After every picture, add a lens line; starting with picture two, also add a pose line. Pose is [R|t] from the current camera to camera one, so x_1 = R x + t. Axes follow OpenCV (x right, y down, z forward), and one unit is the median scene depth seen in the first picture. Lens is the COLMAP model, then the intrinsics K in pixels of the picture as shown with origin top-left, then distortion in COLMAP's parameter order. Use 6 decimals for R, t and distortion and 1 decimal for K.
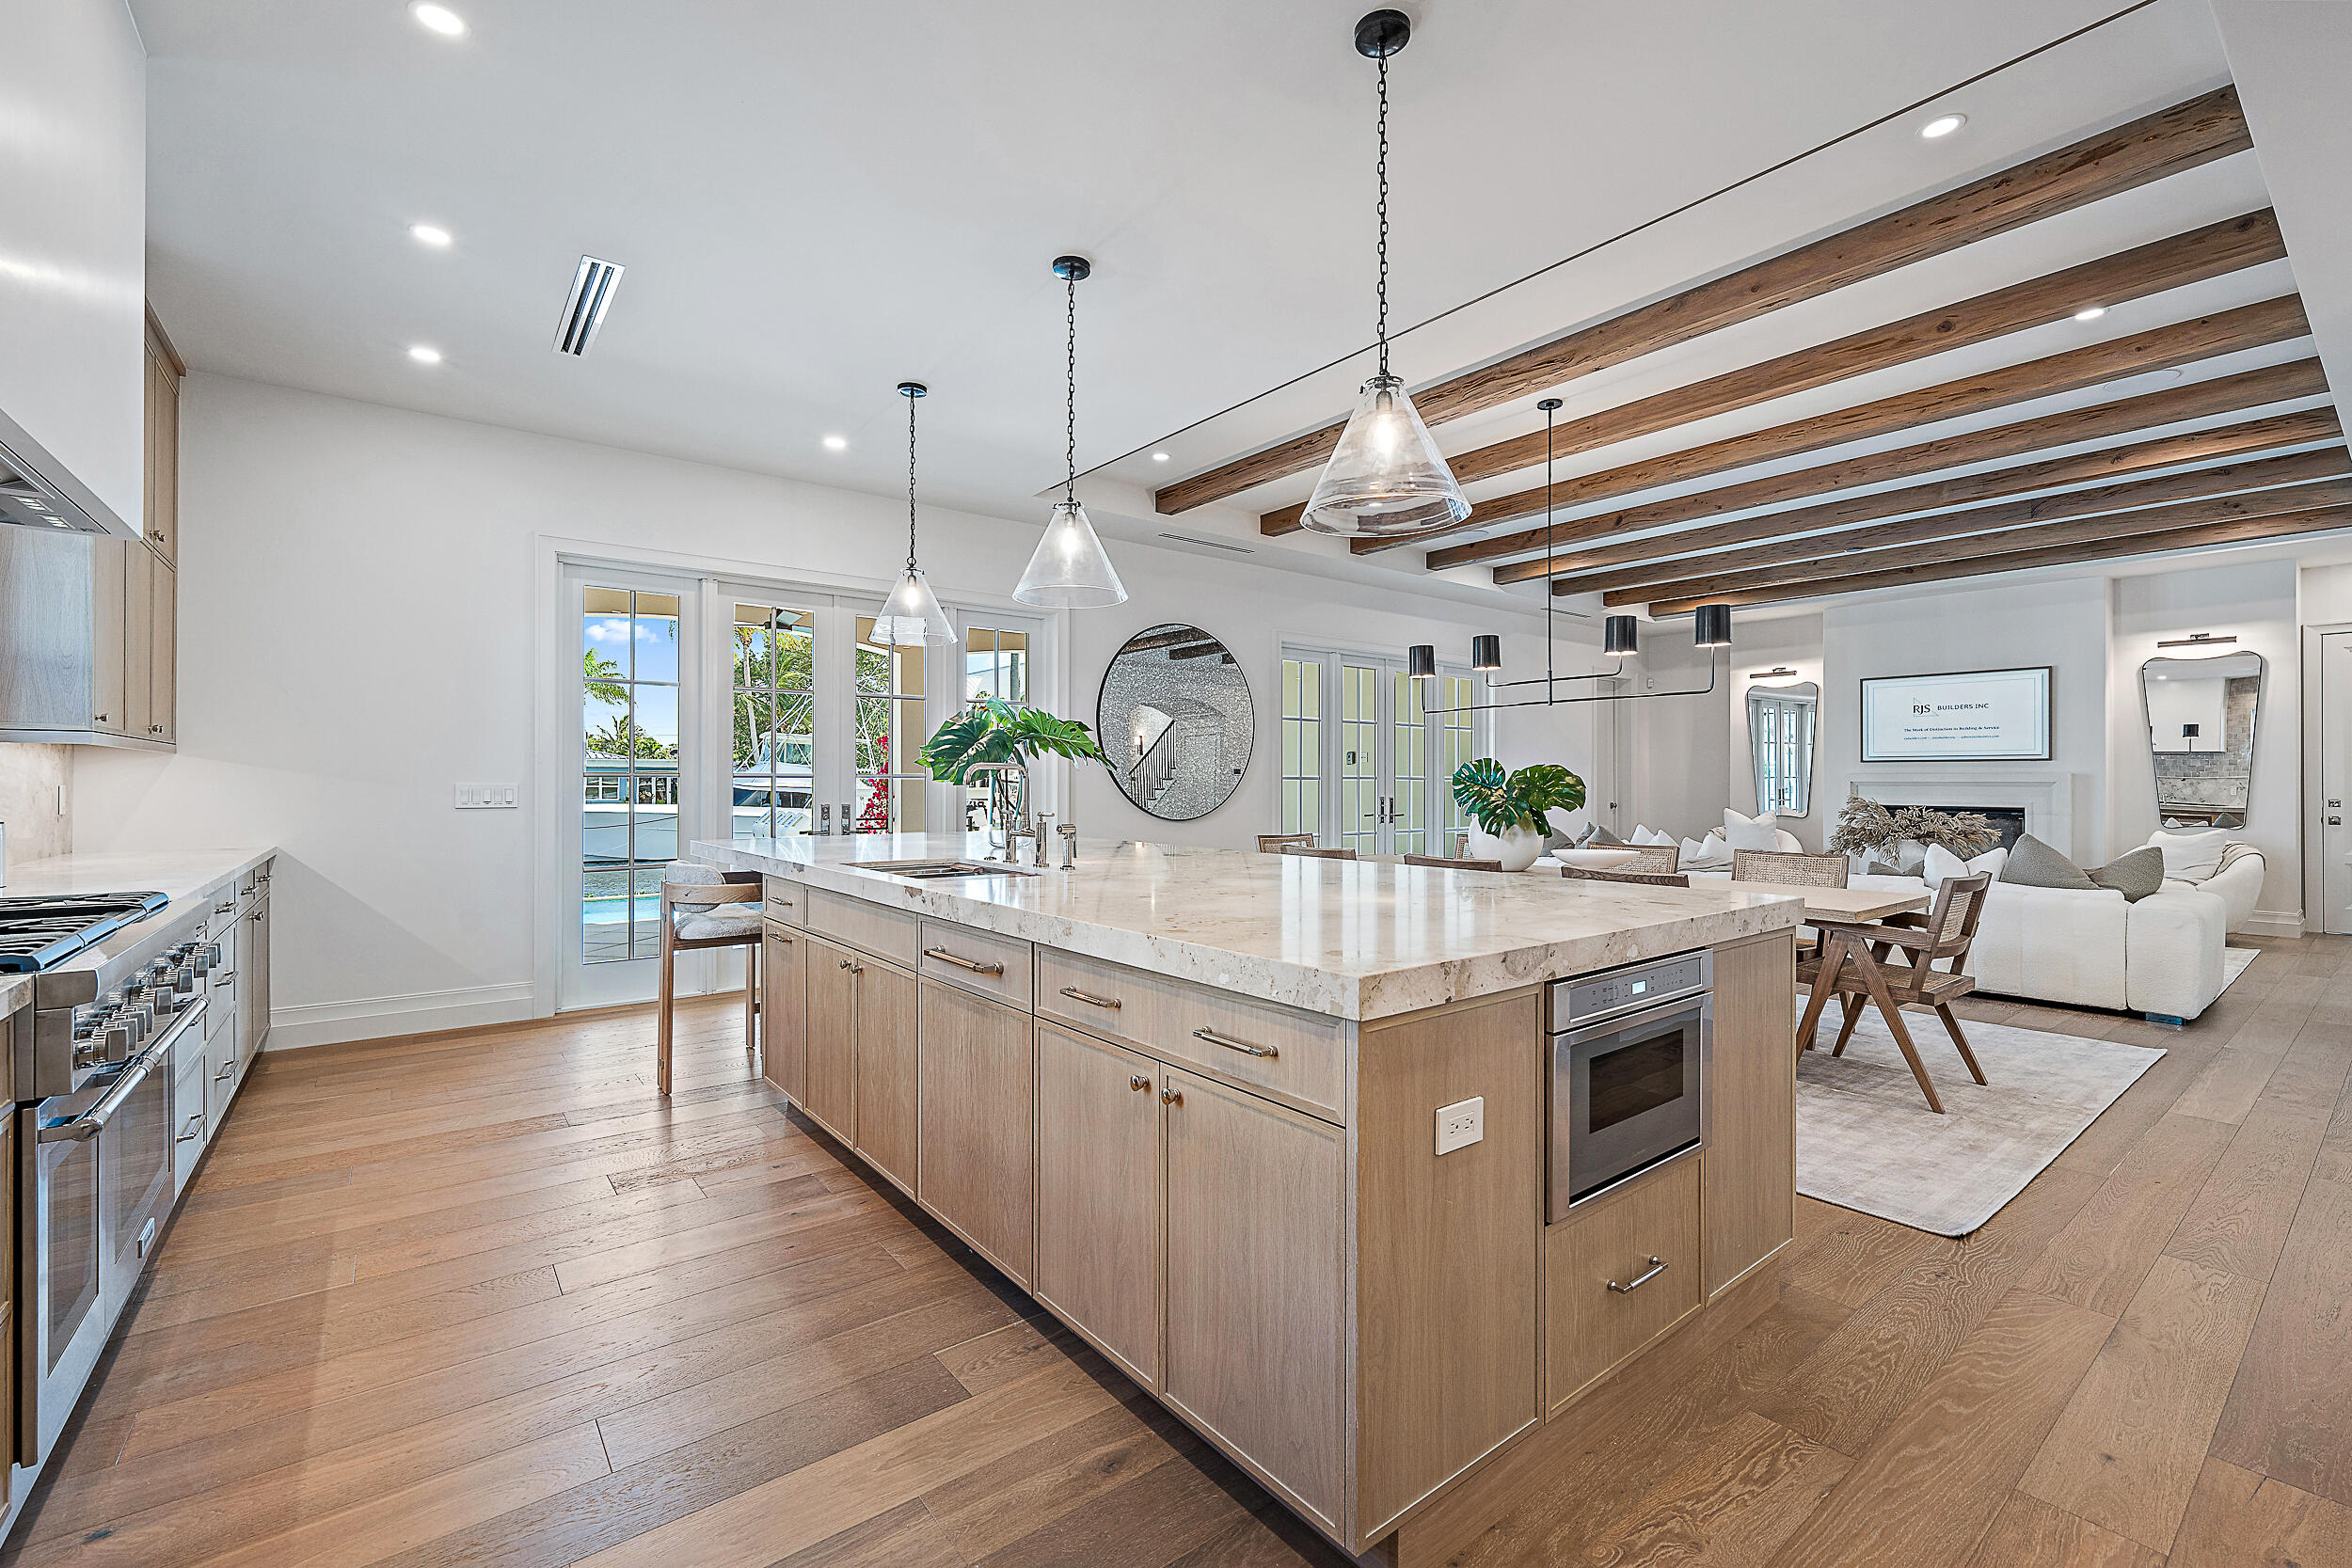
lens RADIAL K [[979.6, 0, 1179.5], [0, 979.6, 772.8], [0, 0, 1]] dist [0.003047, 0.000379]
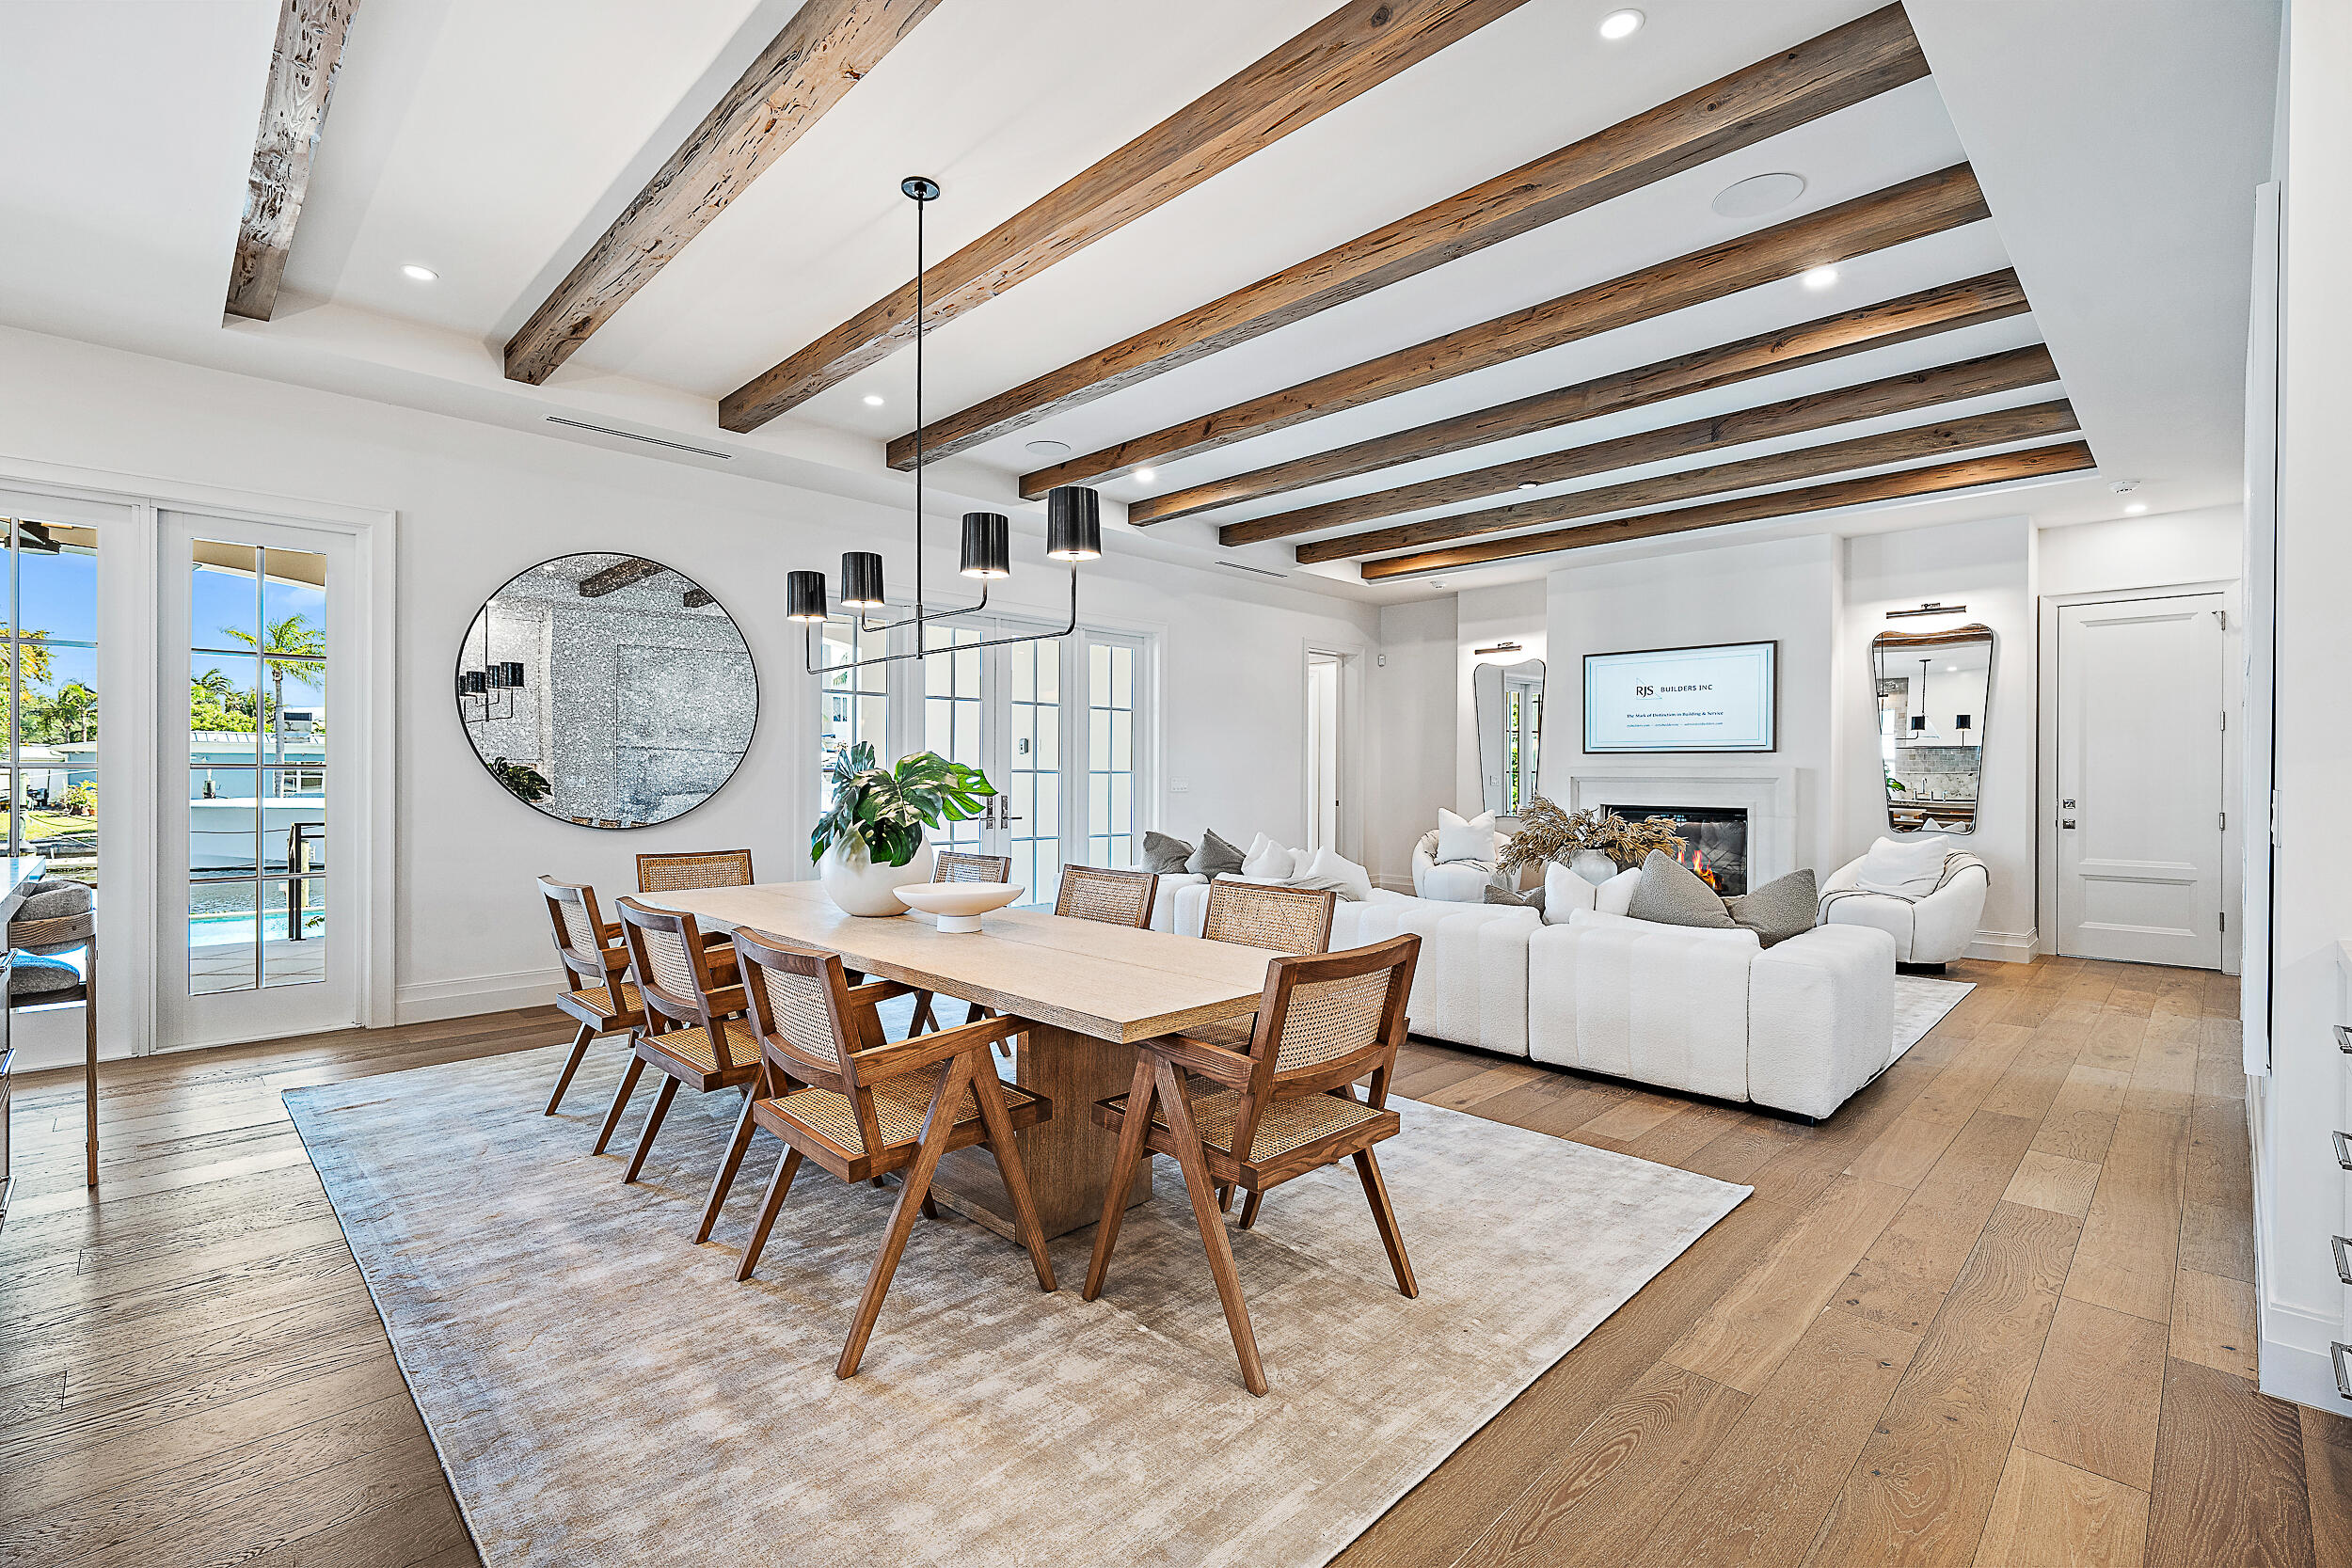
lens RADIAL K [[1035.5, 0, 1152.1], [0, 1035.5, 771.7], [0, 0, 1]] dist [0.005328, 0.000651]
pose [[0.993908, 0.003503, 0.110153, 0.284445], [-0.004361, 0.999962, 0.007549, -0.000322], [-0.110122, -0.007984, 0.993886, 0.191857]]
